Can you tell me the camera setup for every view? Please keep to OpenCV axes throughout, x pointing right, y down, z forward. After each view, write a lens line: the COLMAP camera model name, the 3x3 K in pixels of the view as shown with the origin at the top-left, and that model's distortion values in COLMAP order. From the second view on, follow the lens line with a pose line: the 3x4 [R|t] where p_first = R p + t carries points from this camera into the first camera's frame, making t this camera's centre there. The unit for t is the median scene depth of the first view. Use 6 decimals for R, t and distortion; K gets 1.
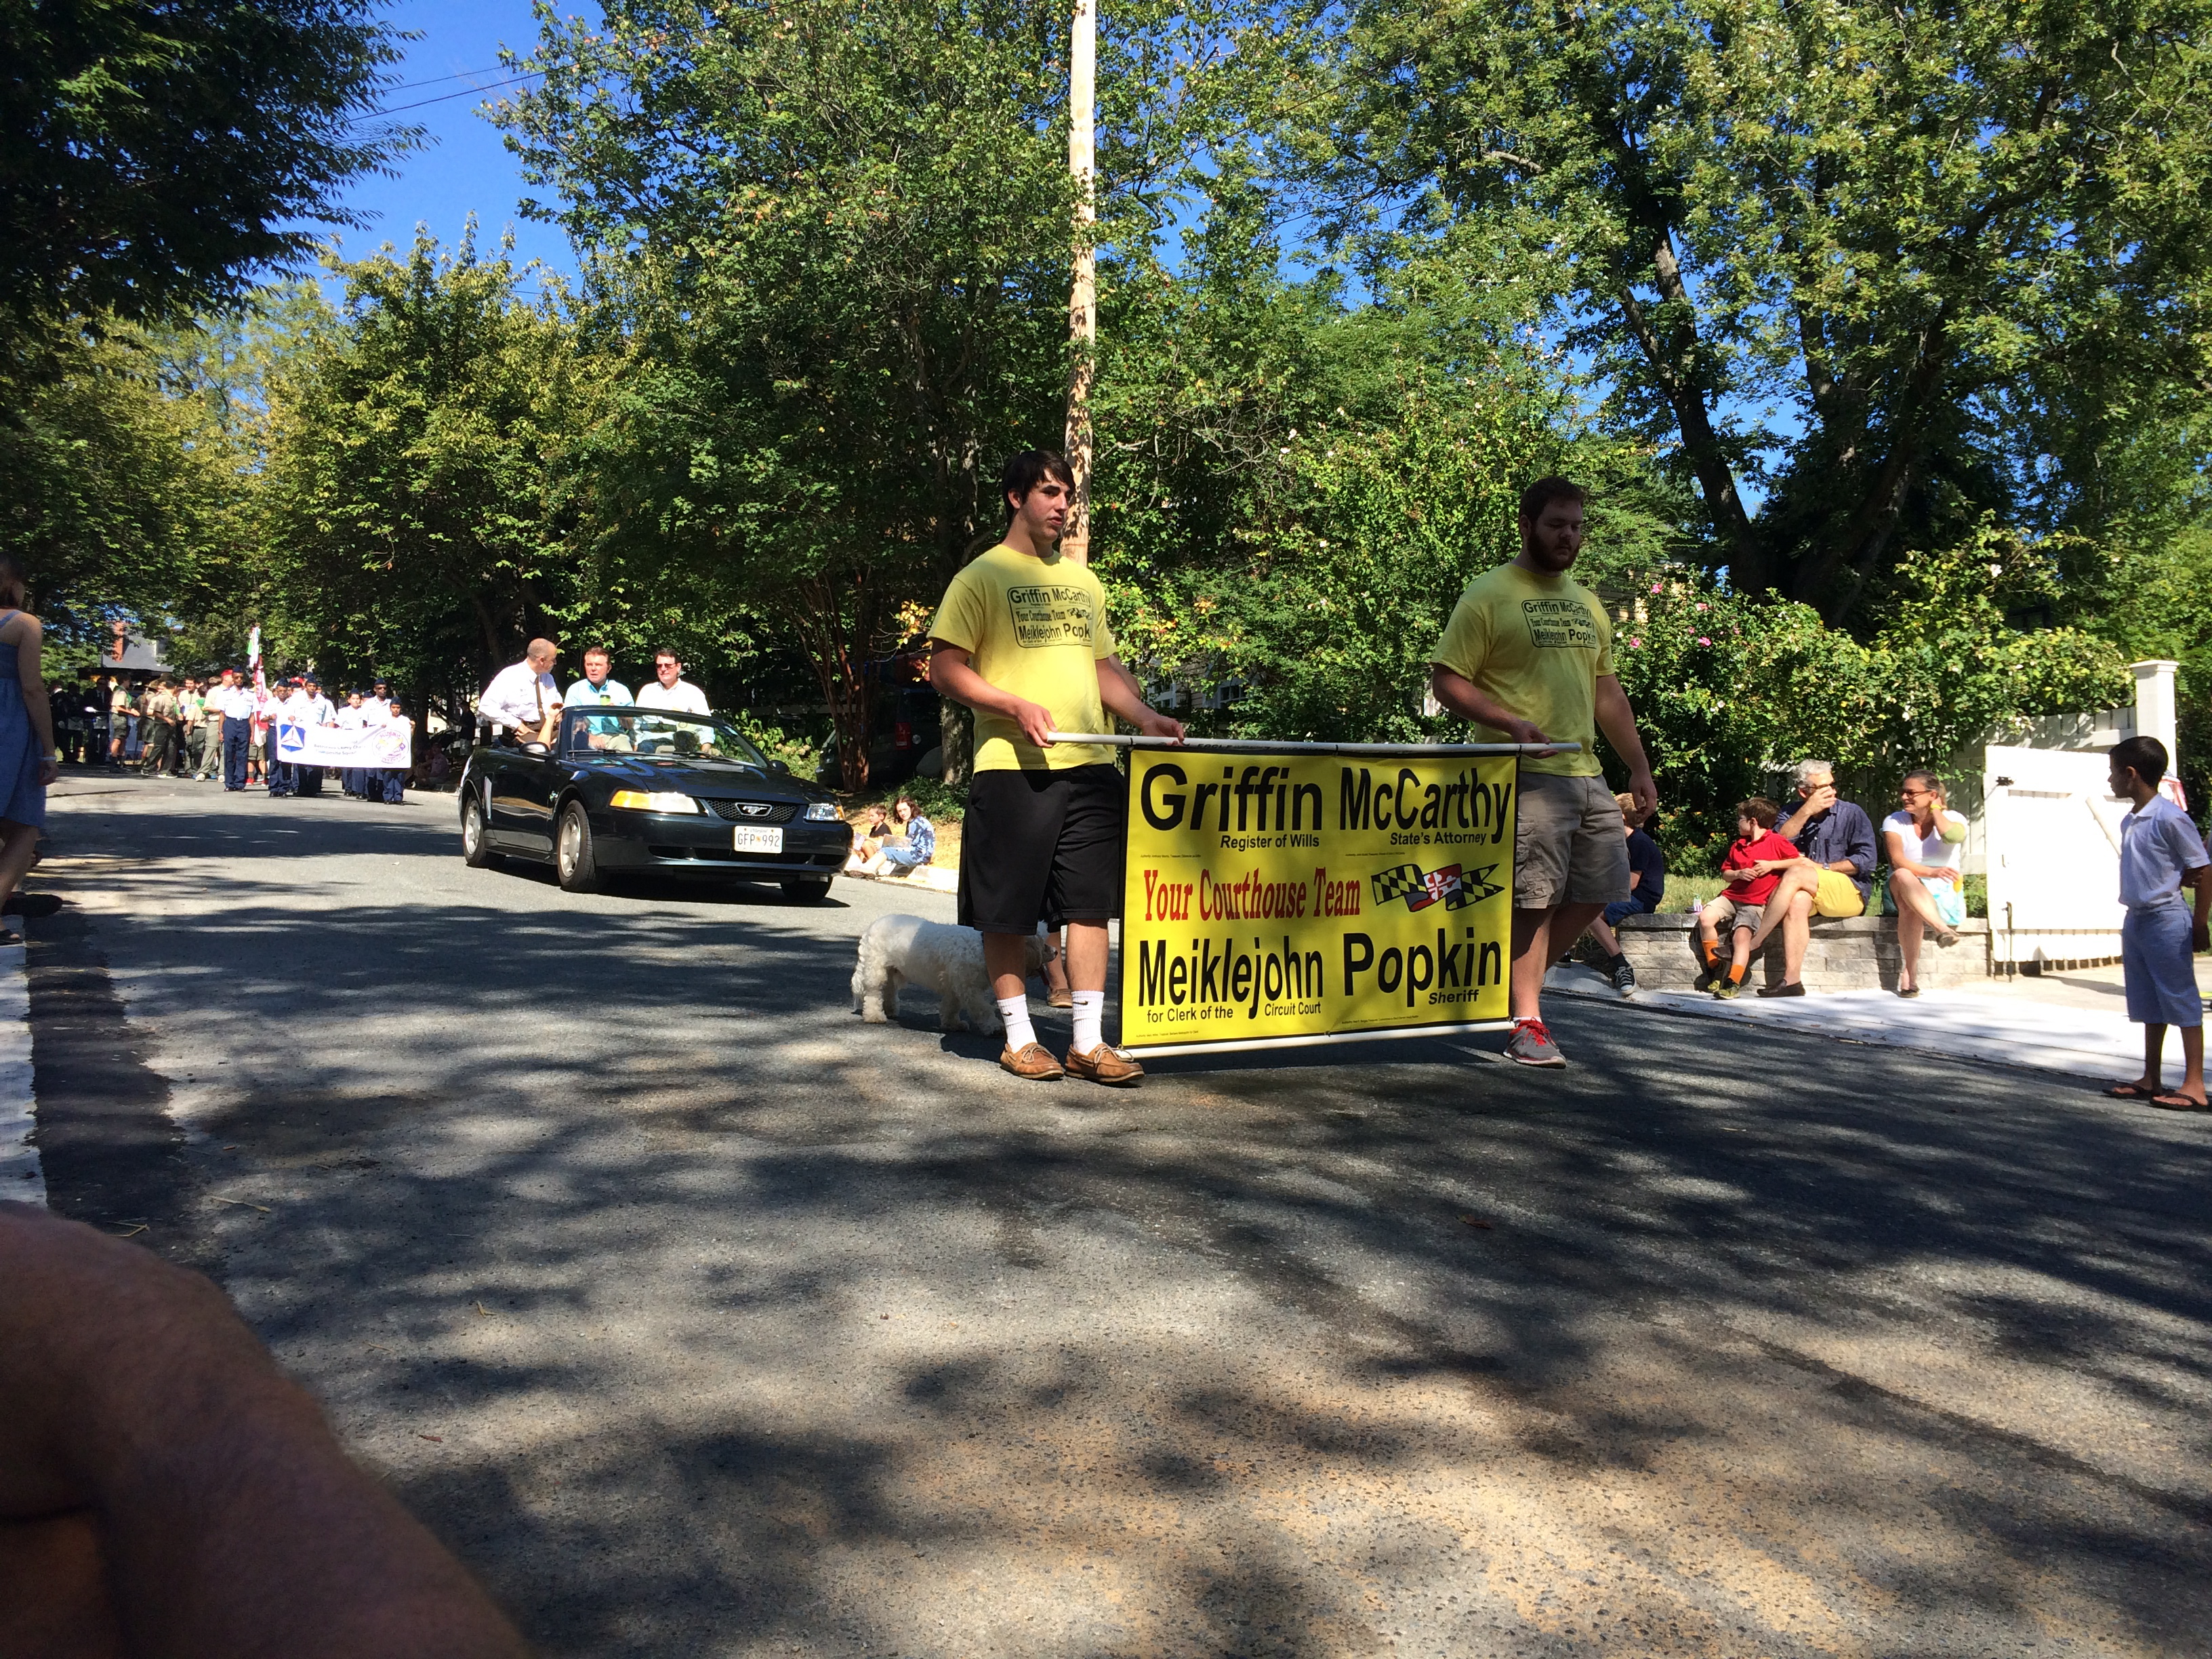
lens RADIAL K [[1922.6, 0, 1118.3], [0, 1922.6, 830.8], [0, 0, 1]] dist [0.093765, -0.116222]
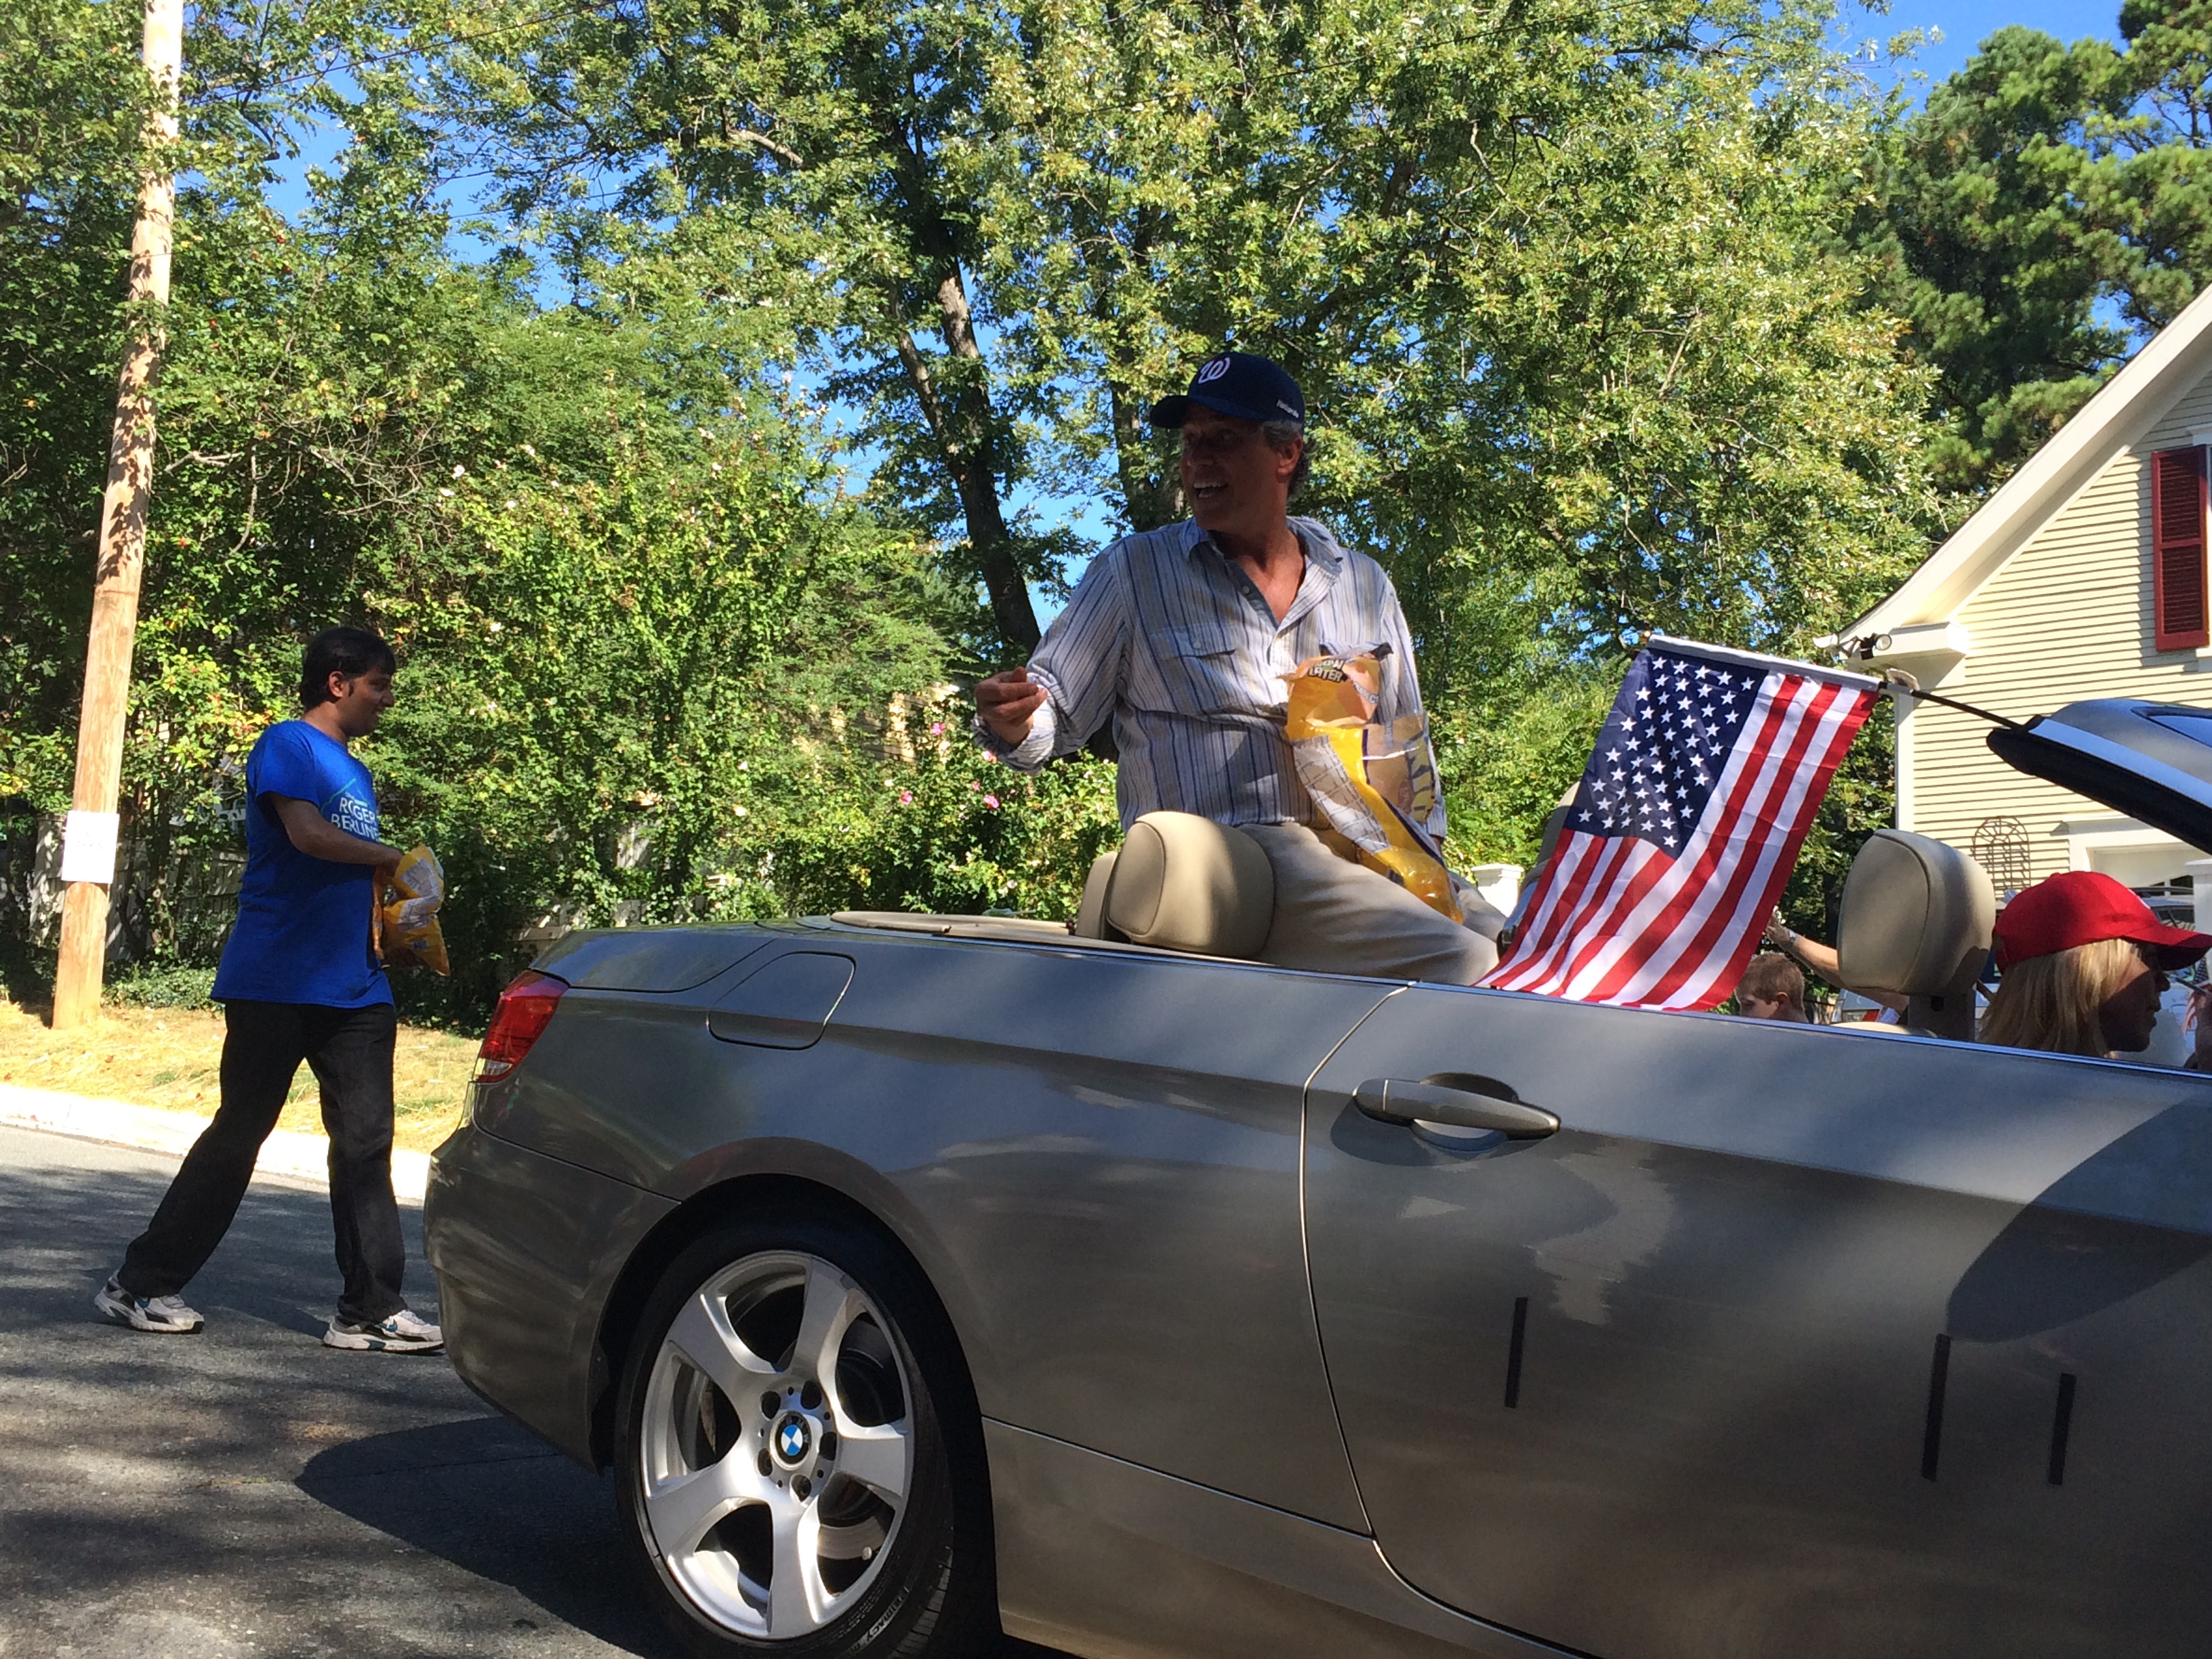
lens RADIAL K [[1922.6, 0, 995.2], [0, 1922.6, 804.6], [0, 0, 1]] dist [0.093765, -0.116222]
pose [[0.957677, 0.070826, 0.278997, 0.090859], [-0.038531, 0.992076, -0.119586, -0.002925], [-0.285256, 0.103775, 0.952817, 0.268916]]
